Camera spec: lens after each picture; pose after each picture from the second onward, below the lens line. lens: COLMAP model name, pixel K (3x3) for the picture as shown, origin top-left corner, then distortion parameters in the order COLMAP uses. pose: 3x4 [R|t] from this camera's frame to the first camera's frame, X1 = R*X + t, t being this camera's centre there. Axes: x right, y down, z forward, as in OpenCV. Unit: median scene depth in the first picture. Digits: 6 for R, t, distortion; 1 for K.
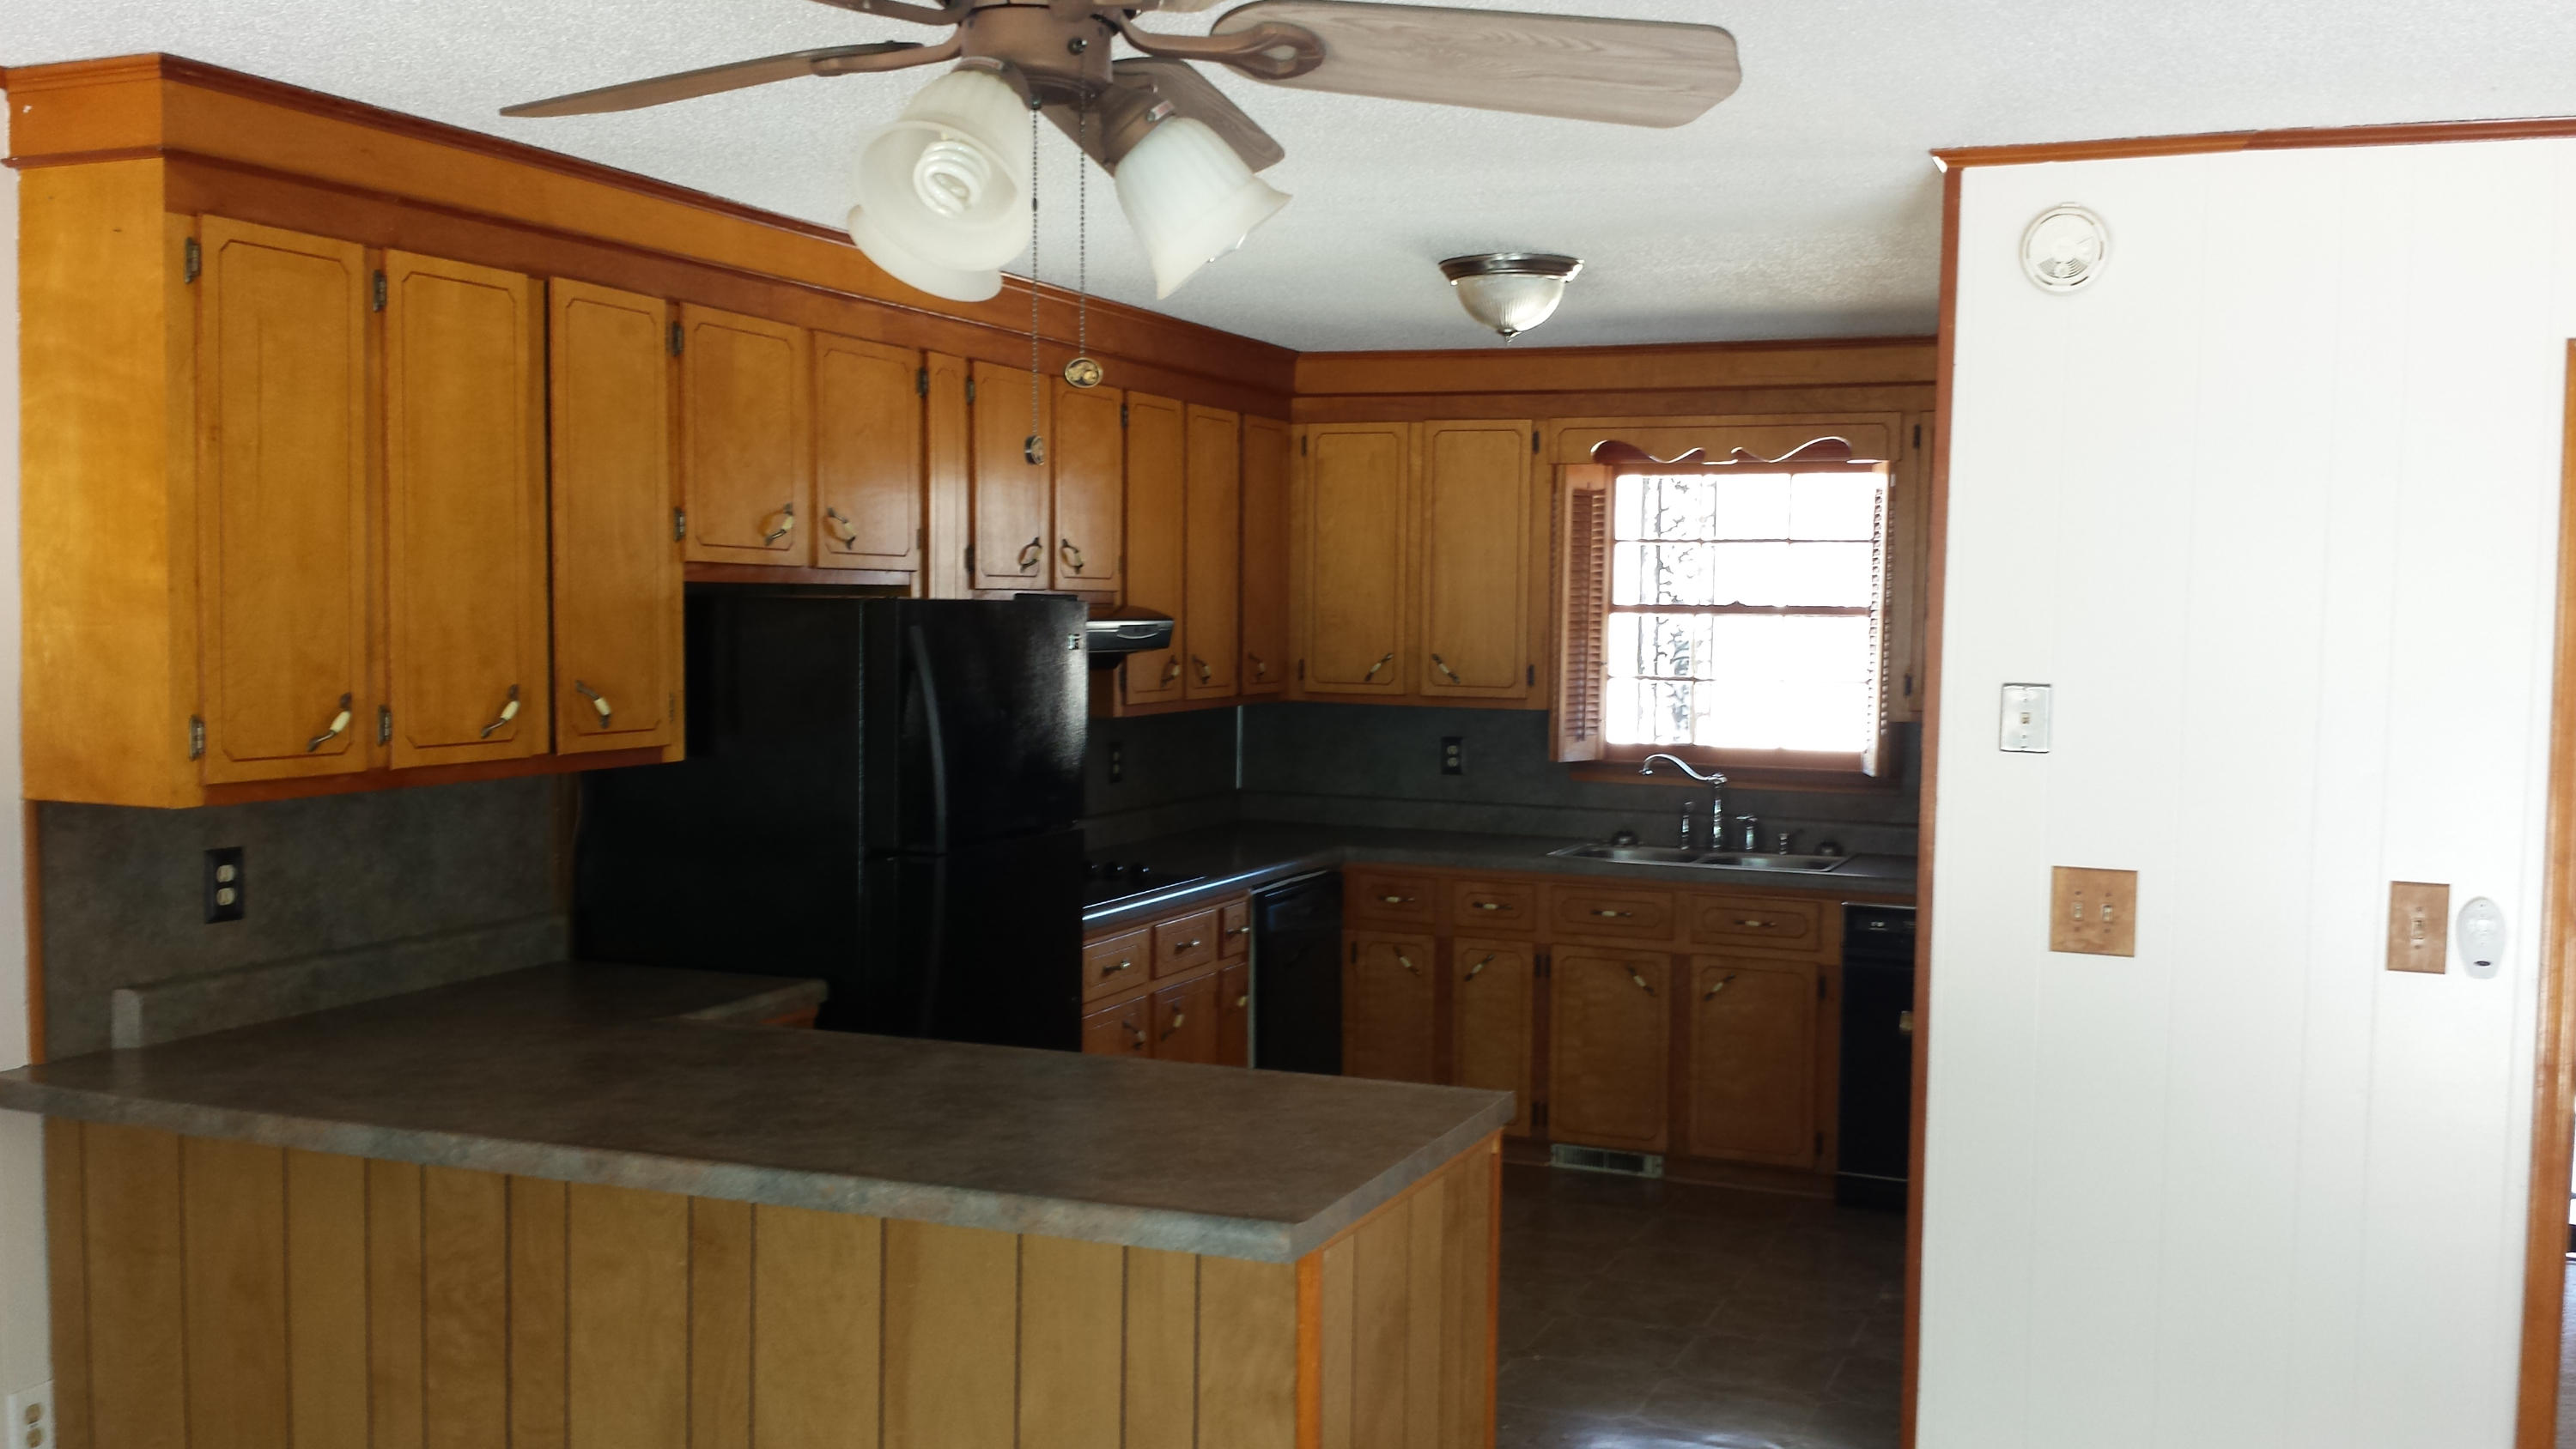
lens RADIAL K [[2382.5, 0, 1288.0], [0, 2382.5, 724.5], [0, 0, 1]] dist [0.072183, -0.202963]
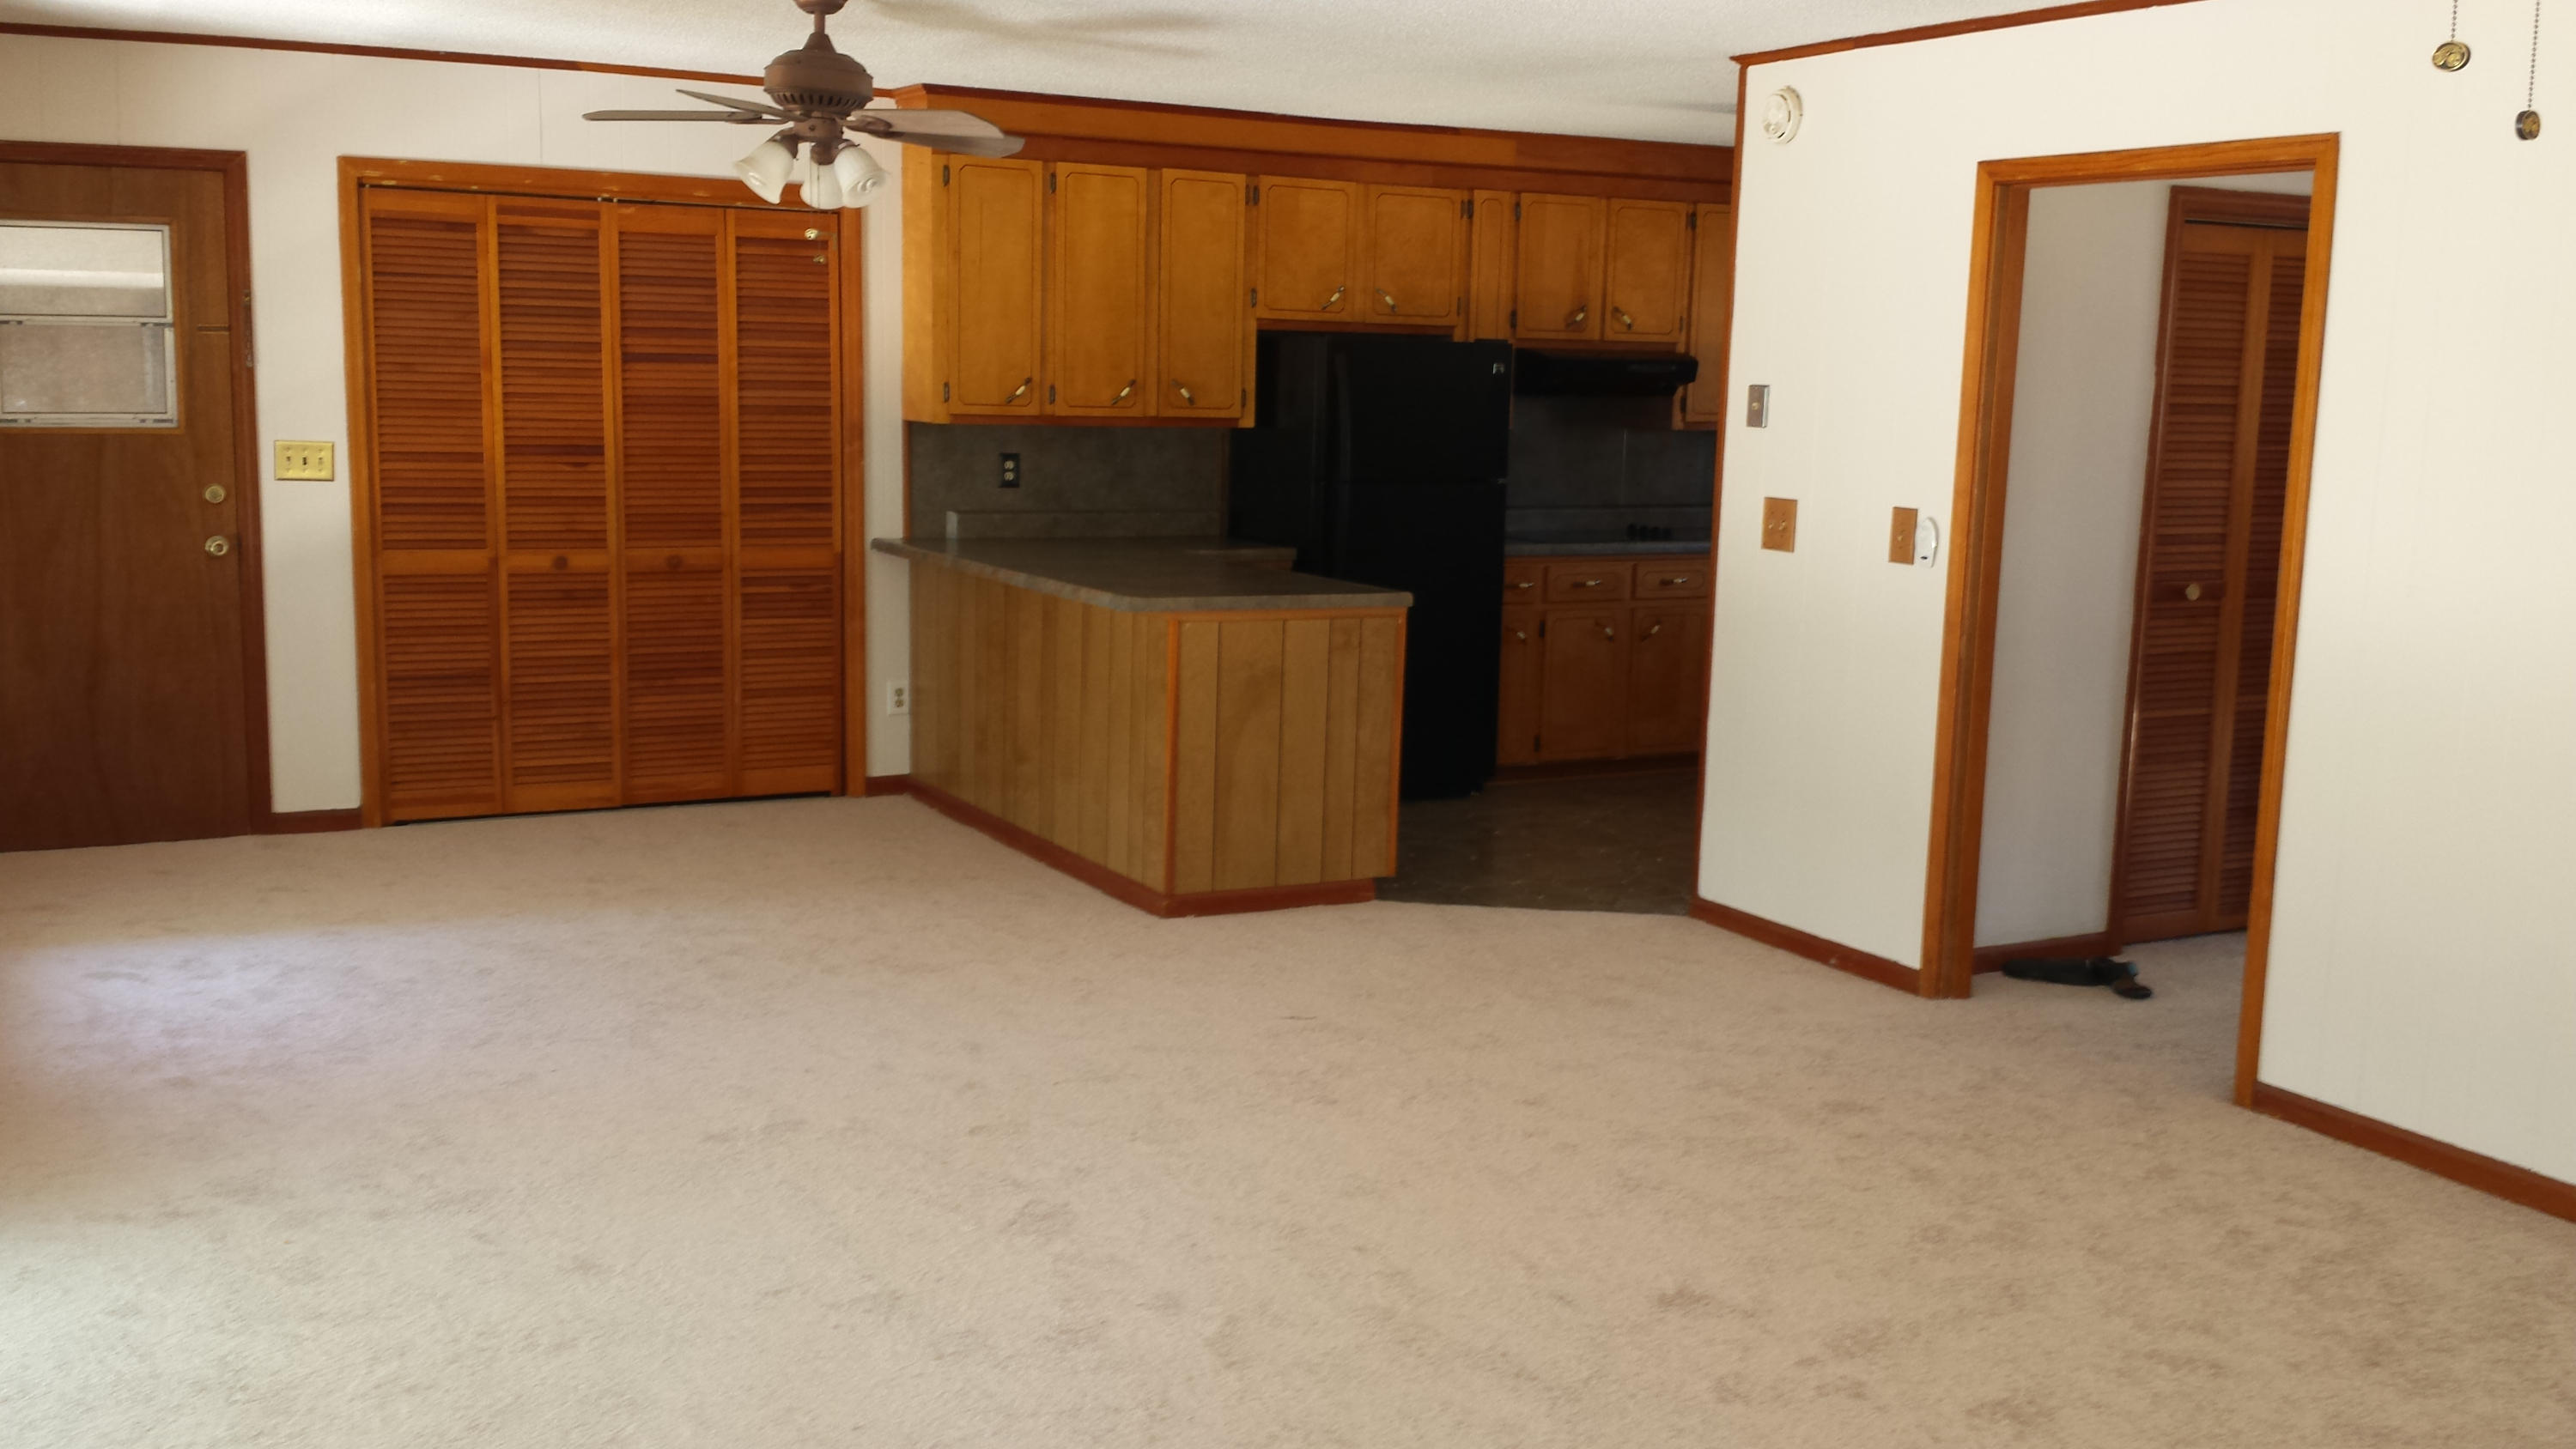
lens RADIAL K [[2429.7, 0, 1288.0], [0, 2429.7, 724.5], [0, 0, 1]] dist [0.155960, 0.000008]
pose [[0.769414, 0.102757, -0.630431, 1.152228], [-0.051057, 0.993711, 0.099657, 0.063778], [0.636707, -0.044489, 0.769822, -0.525788]]
